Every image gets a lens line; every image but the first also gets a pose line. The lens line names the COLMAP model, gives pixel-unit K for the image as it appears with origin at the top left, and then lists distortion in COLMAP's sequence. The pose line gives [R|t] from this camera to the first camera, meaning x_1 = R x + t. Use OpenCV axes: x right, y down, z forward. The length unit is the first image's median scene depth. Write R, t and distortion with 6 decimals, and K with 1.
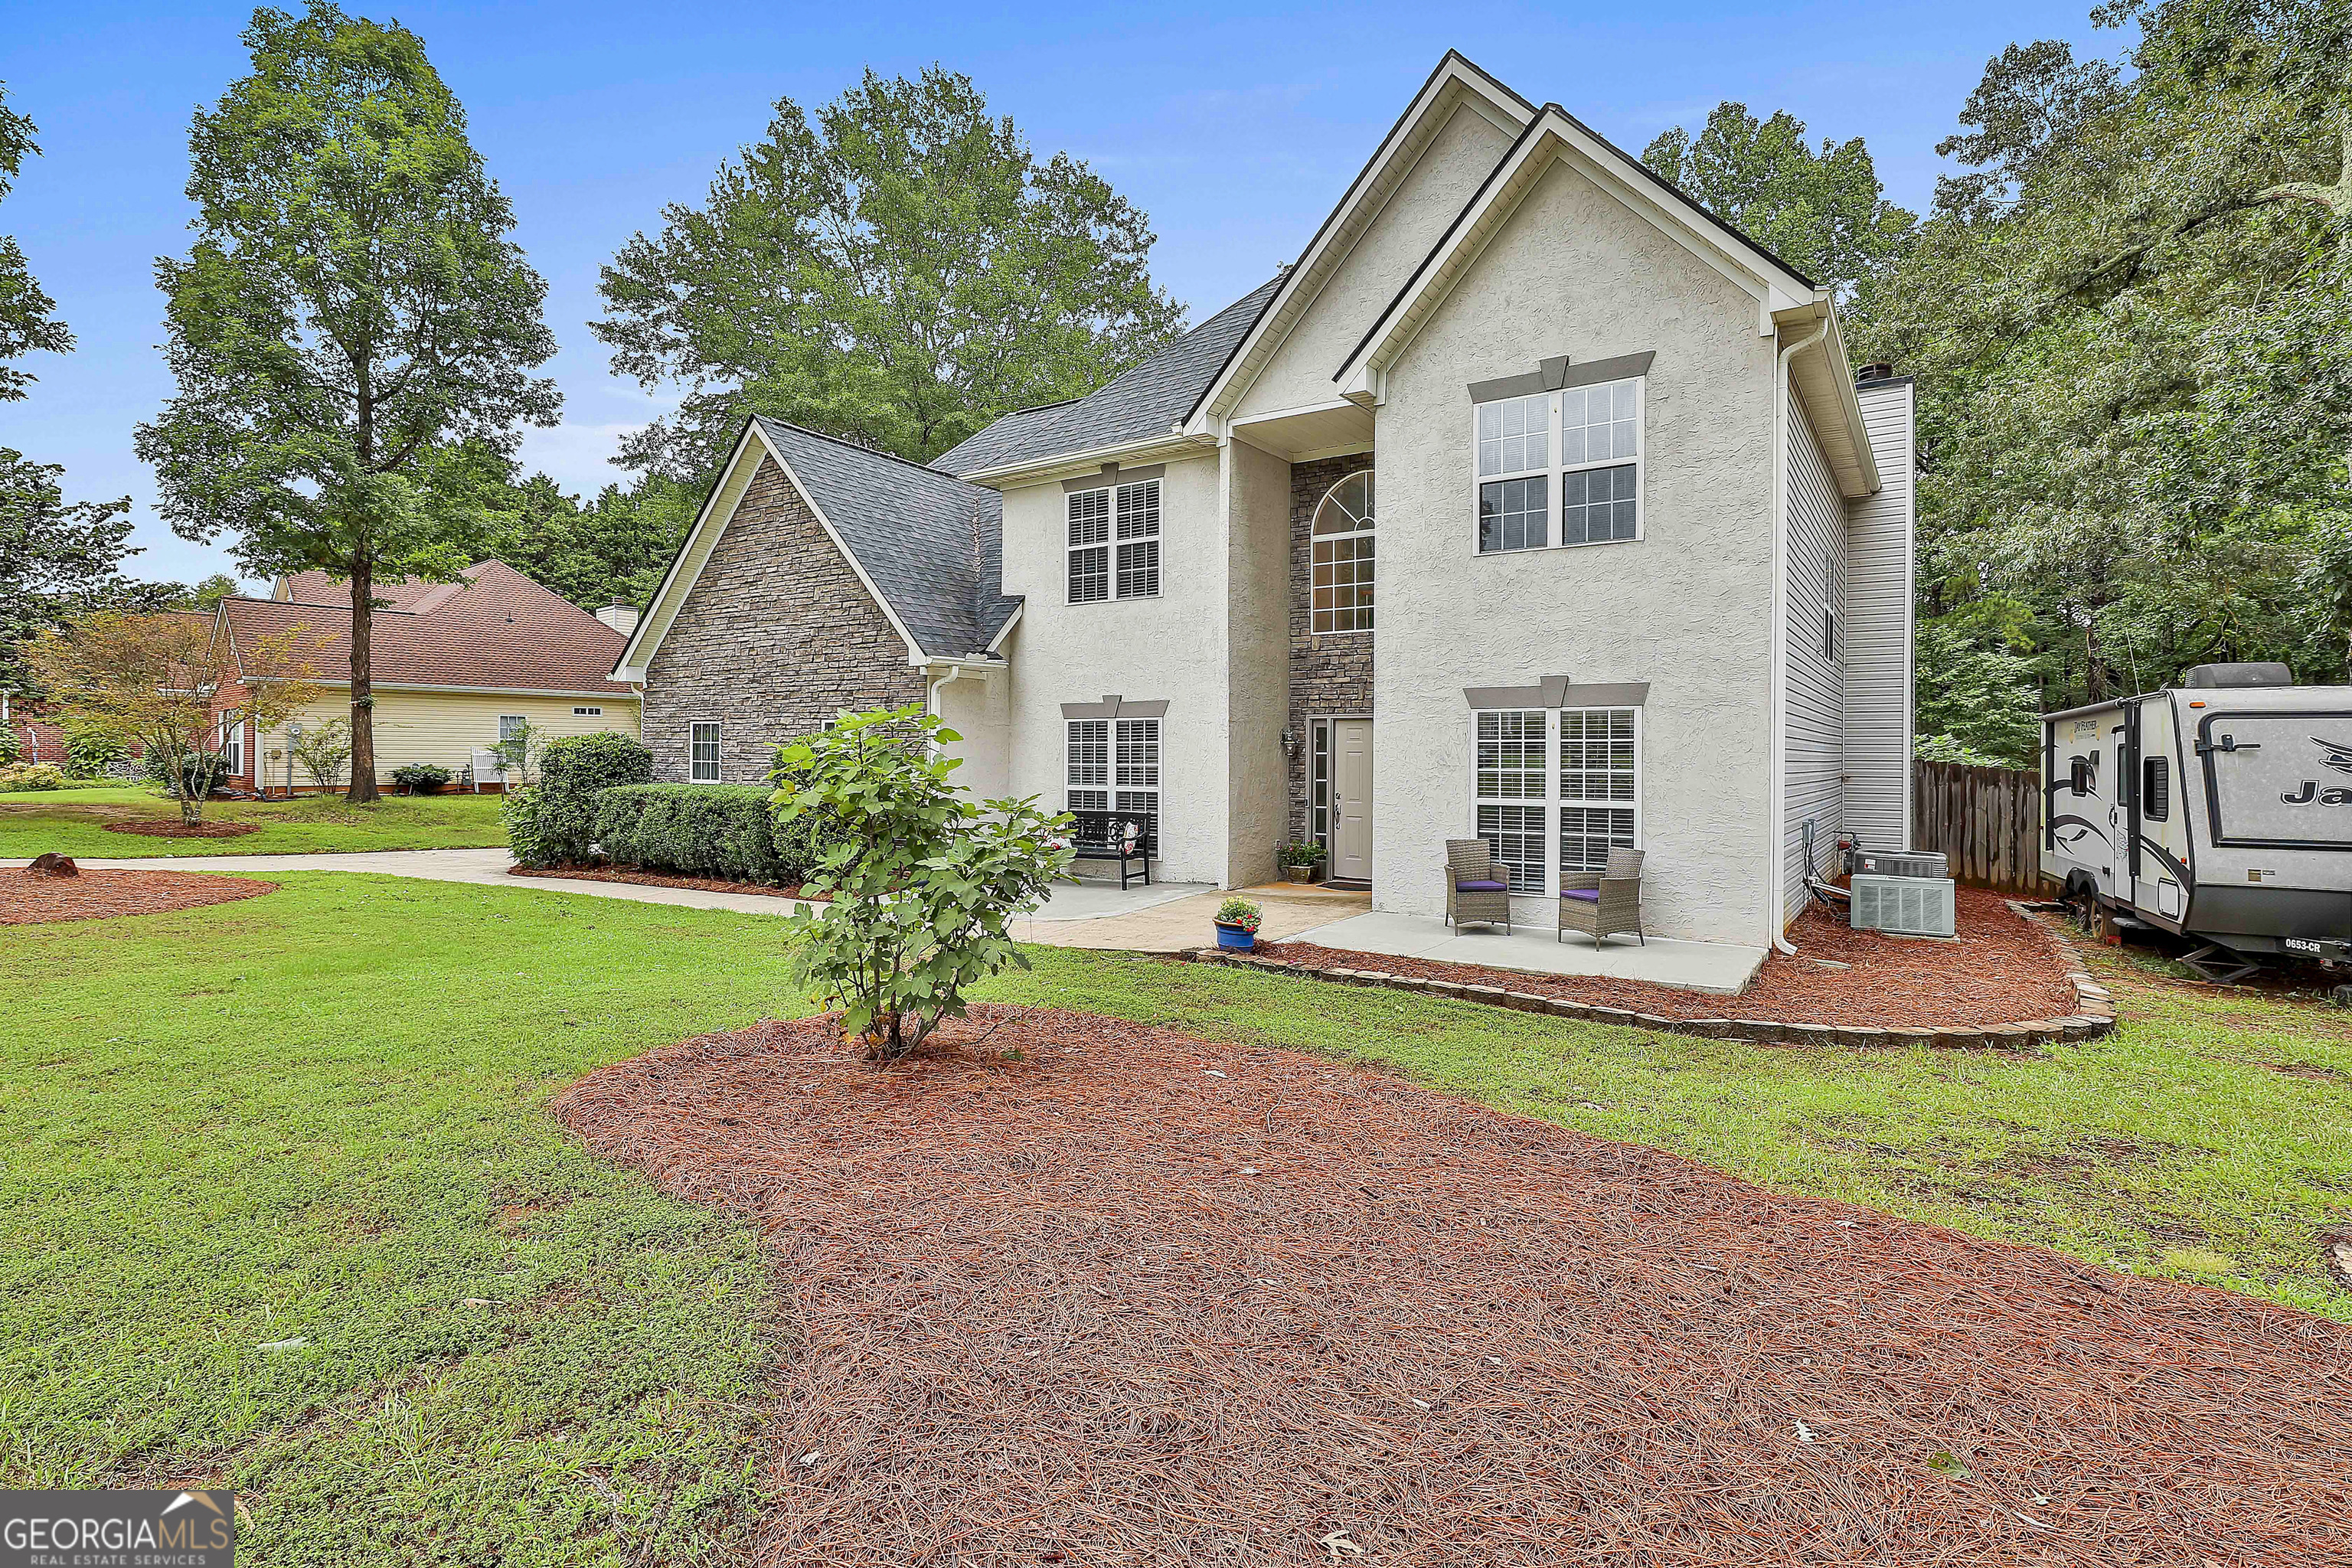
lens RADIAL K [[1140.9, 0, 1174.8], [0, 1140.9, 752.3], [0, 0, 1]] dist [-0.003443, 0.001848]
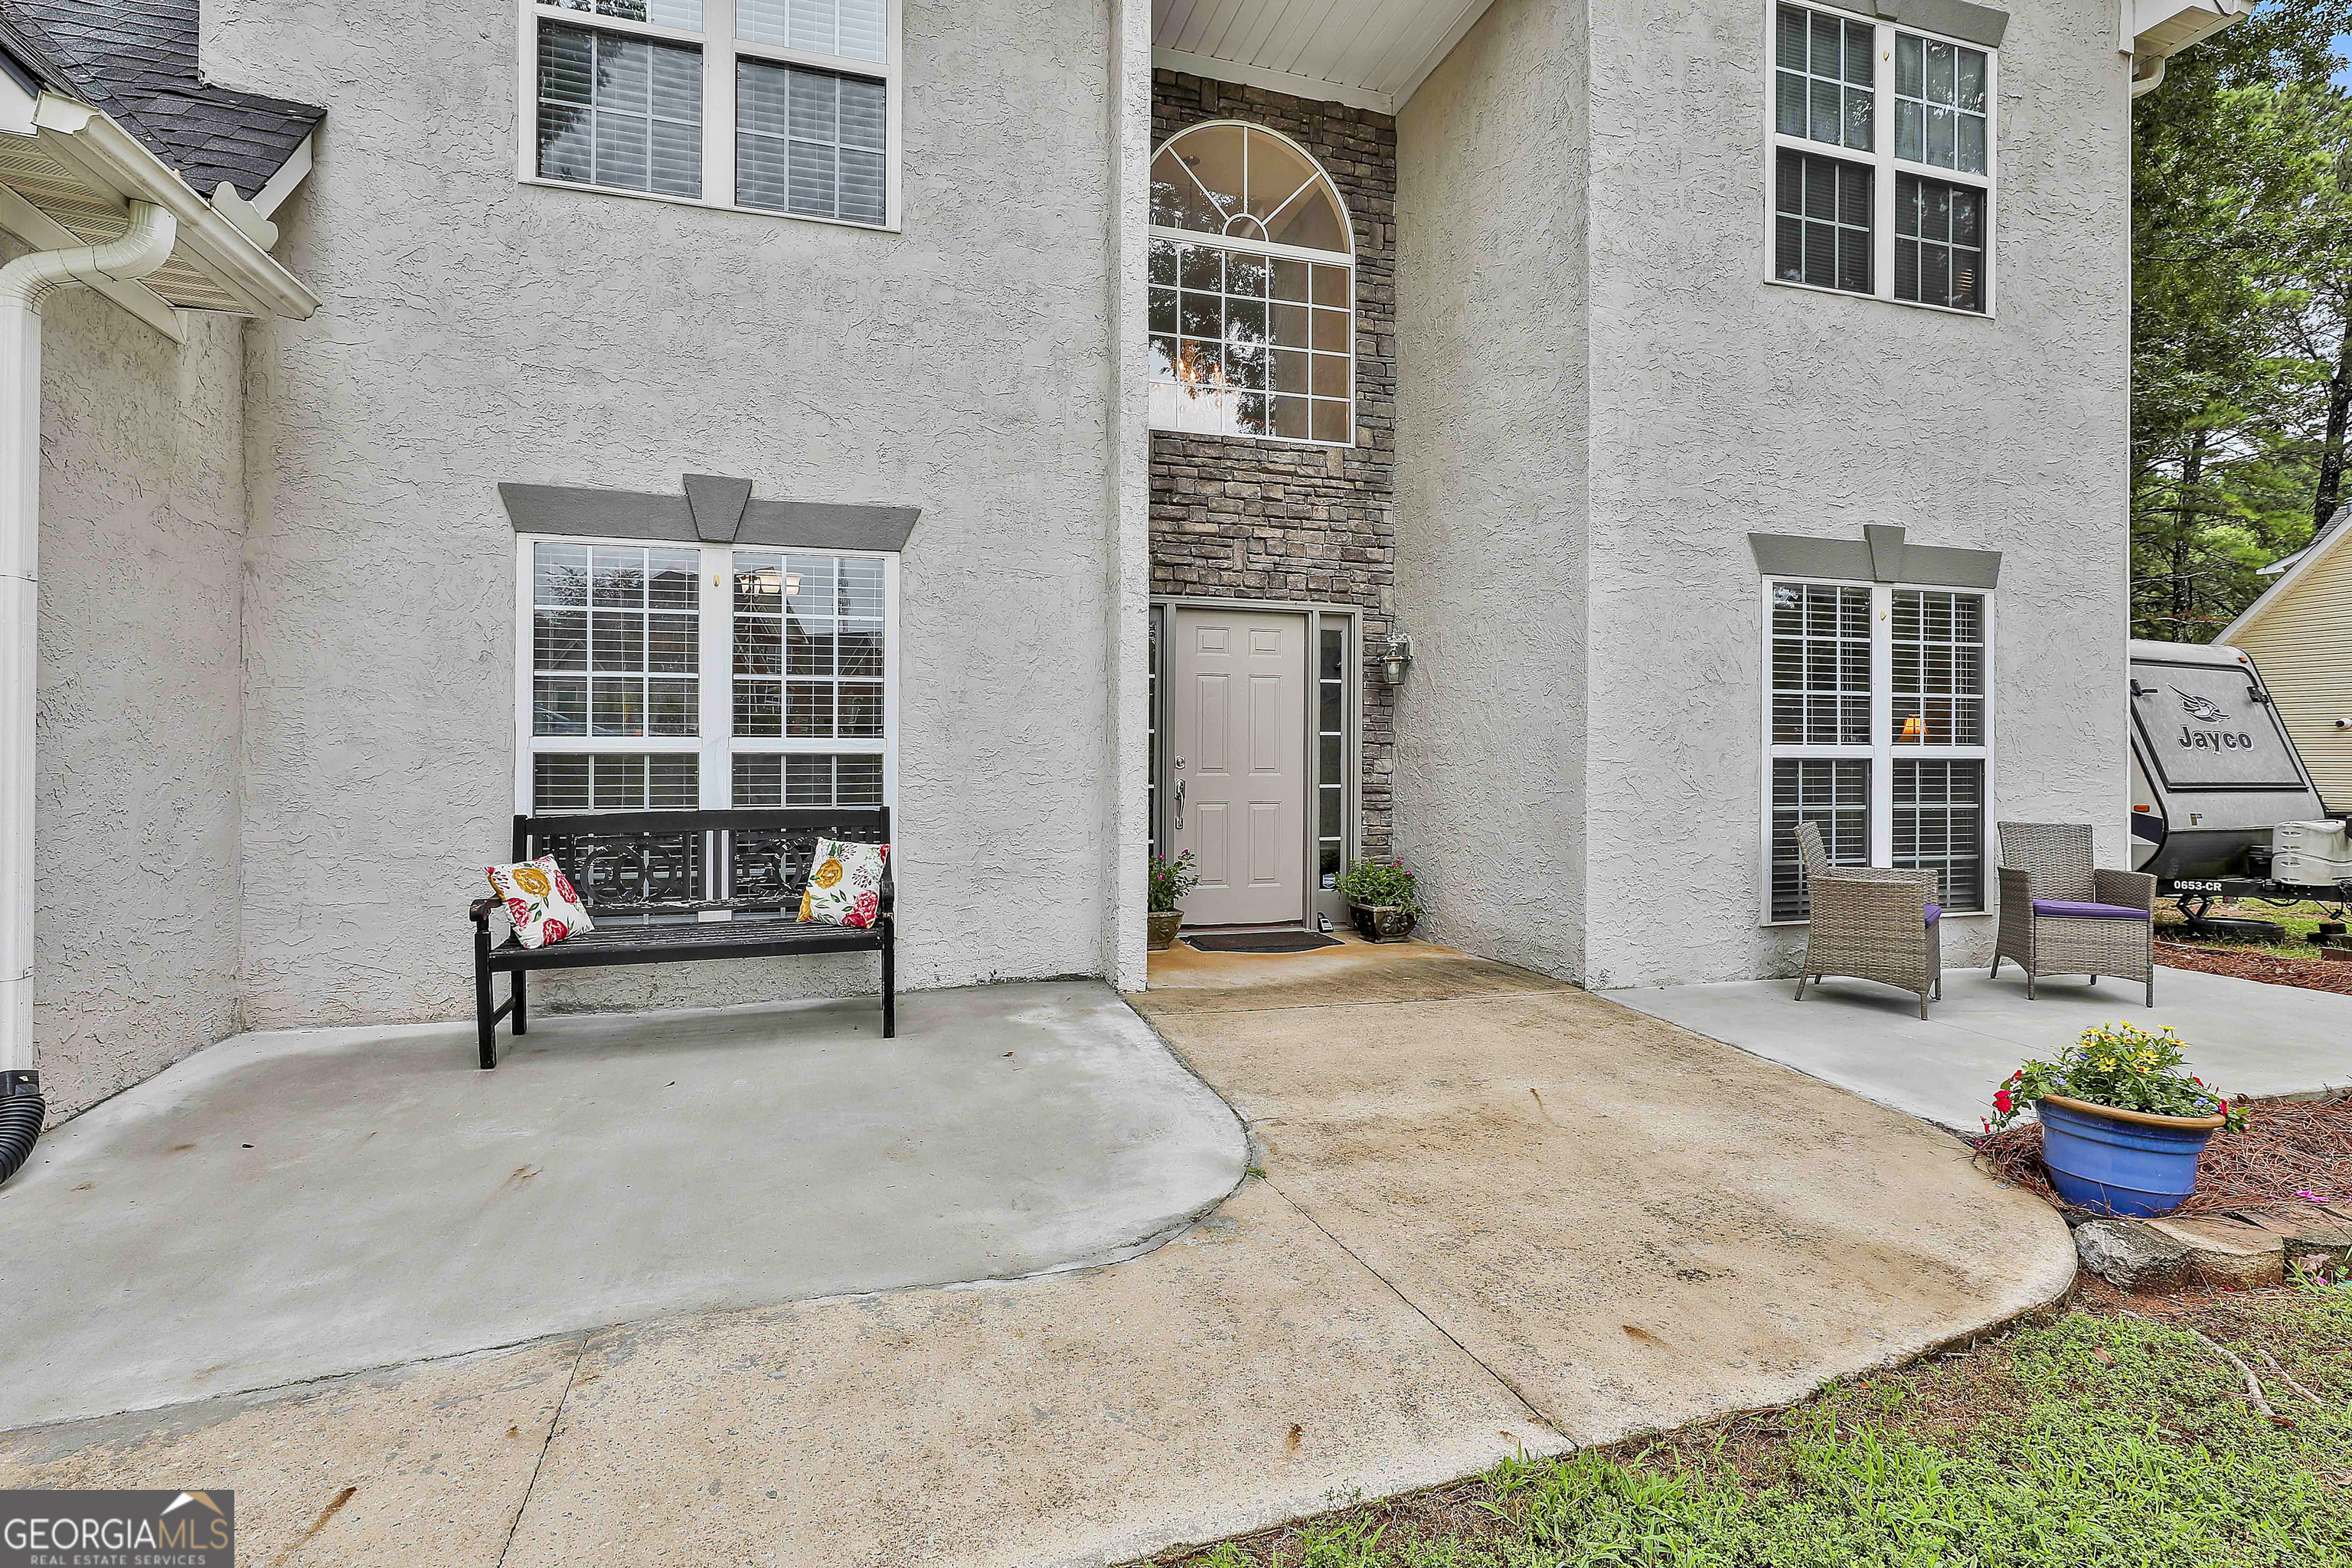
lens RADIAL K [[1140.9, 0, 1178.8], [0, 1140.9, 760.0], [0, 0, 1]] dist [-0.003443, 0.001848]
pose [[0.626288, -0.001321, 0.779591, -0.246151], [-0.002072, 0.999992, 0.003360, 0.035840], [-0.779589, -0.003719, 0.626281, 0.695364]]
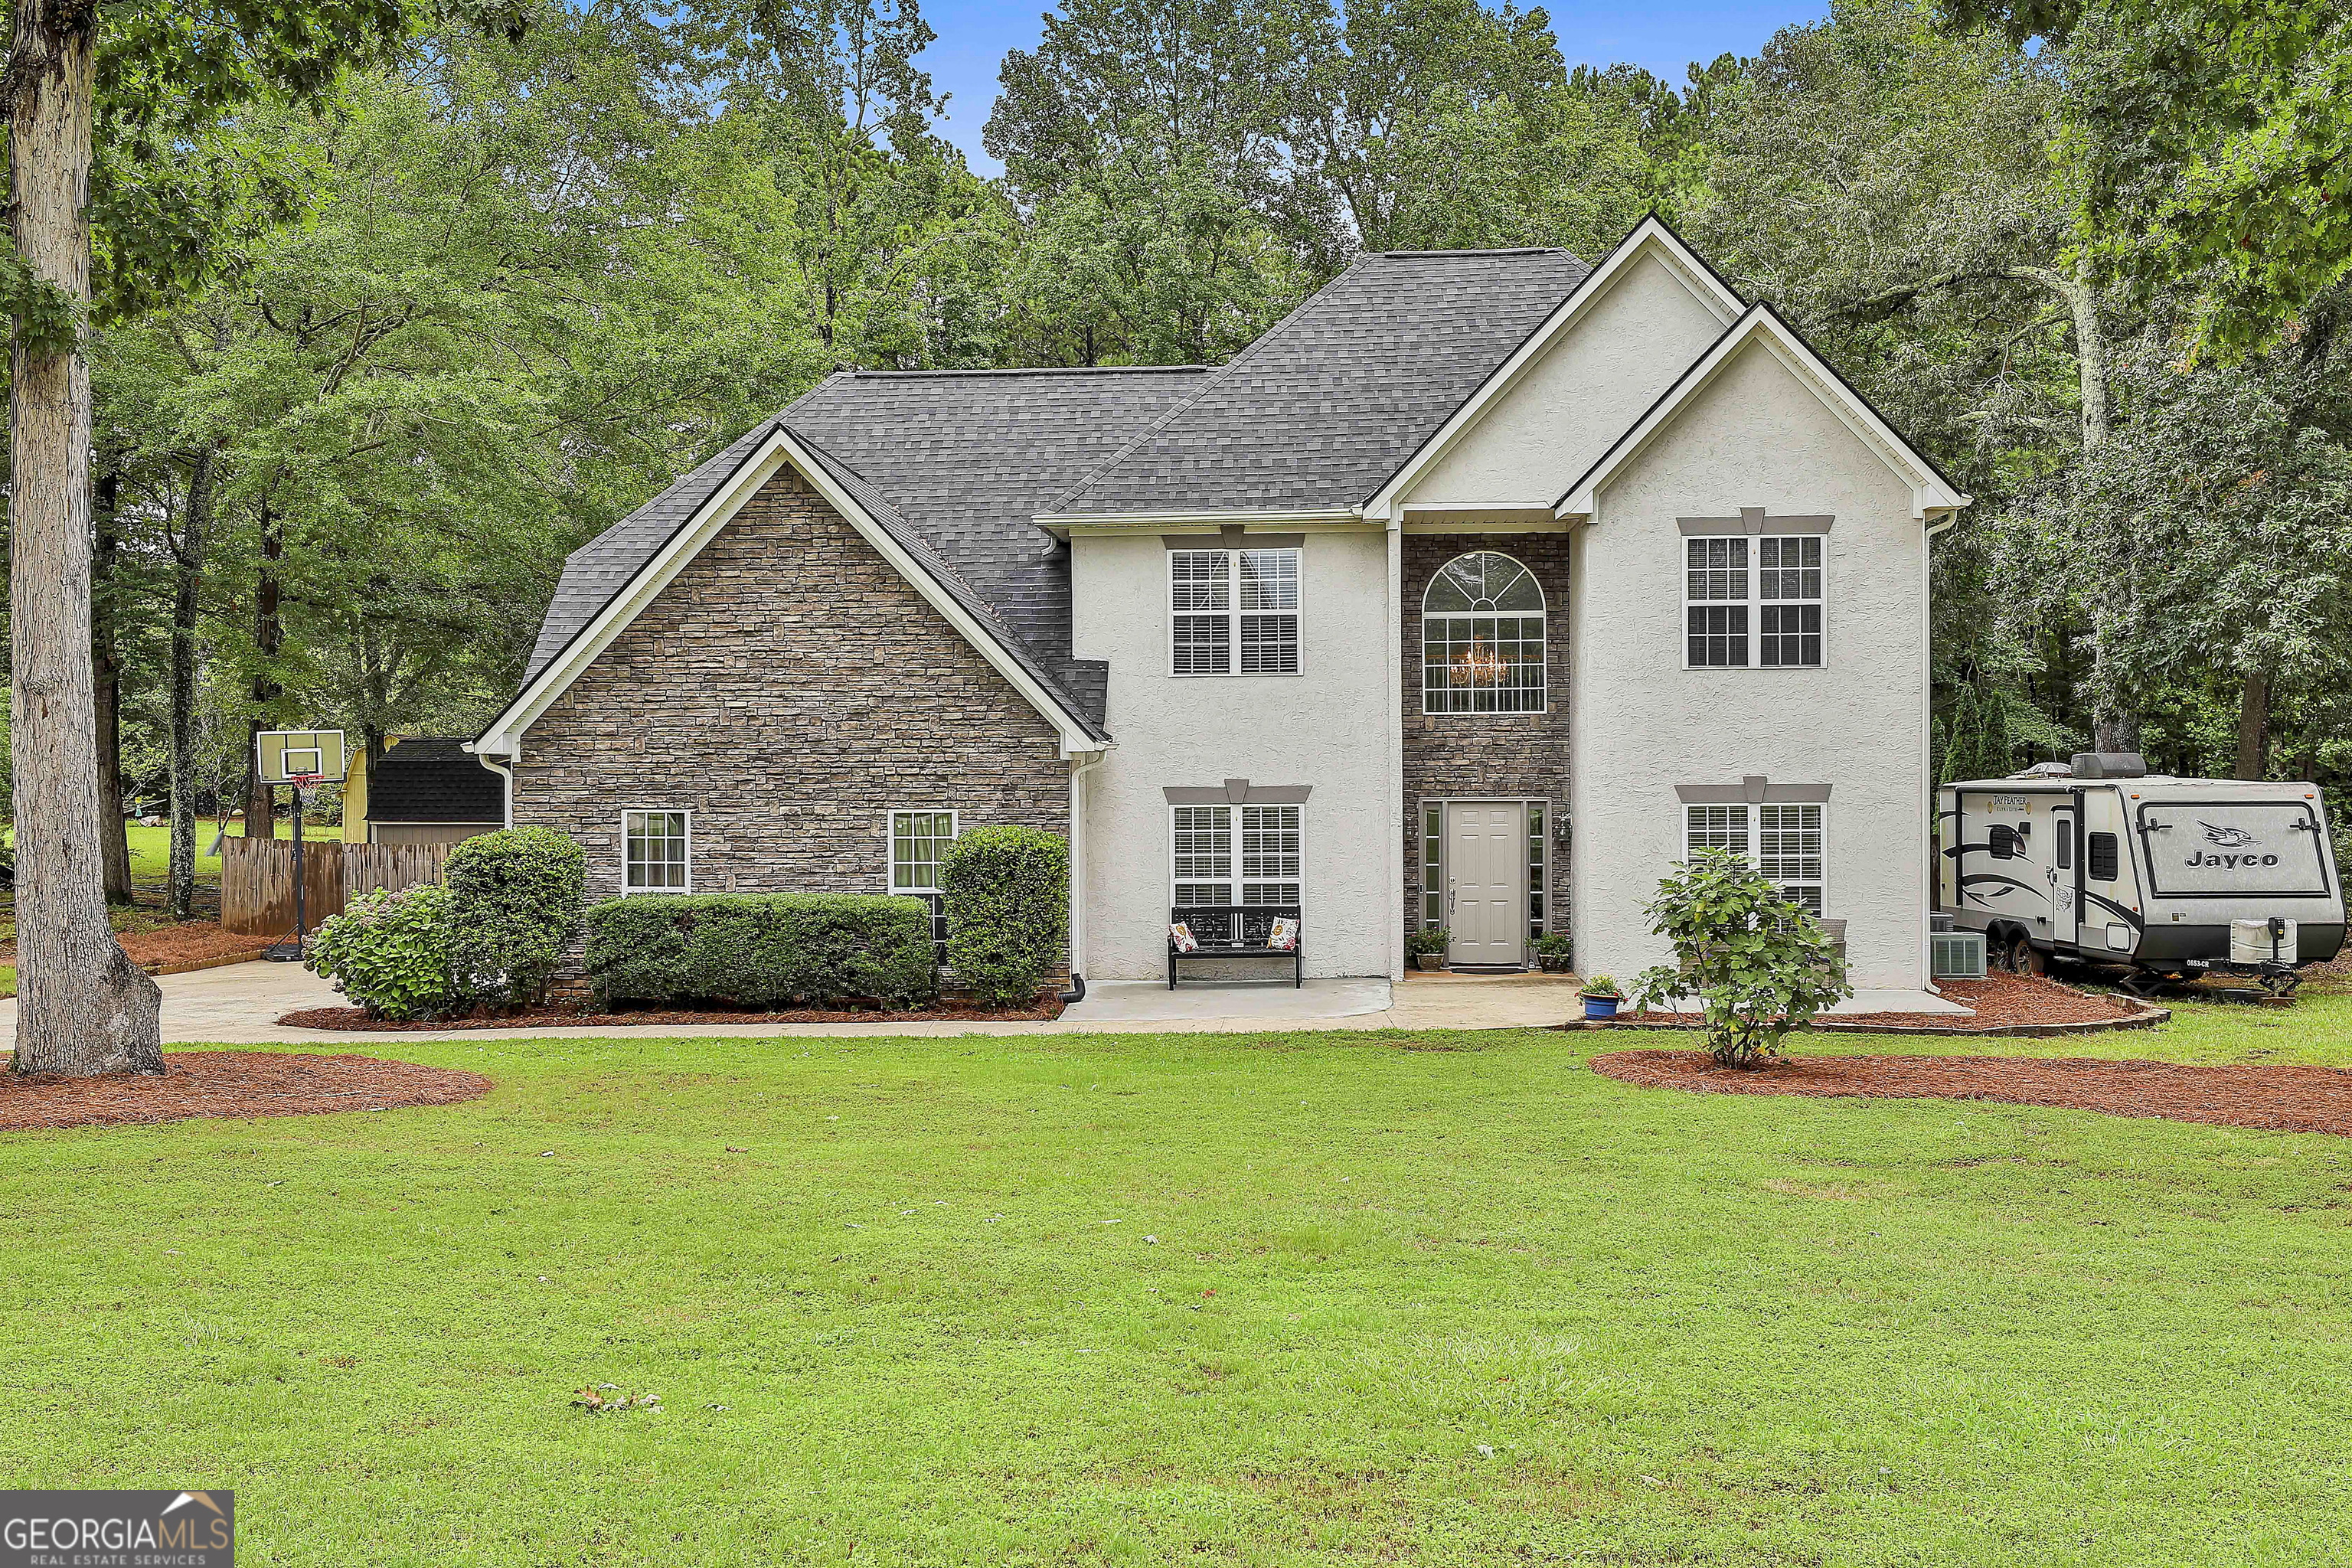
lens RADIAL K [[2186.3, 0, 1175.6], [0, 2186.3, 784.7], [0, 0, 1]] dist [0.010687, 0.000000]
pose [[0.868792, -0.015343, 0.494940, -0.996769], [0.010051, 0.999860, 0.013352, -0.071522], [-0.495075, -0.006625, 0.868825, -0.513392]]
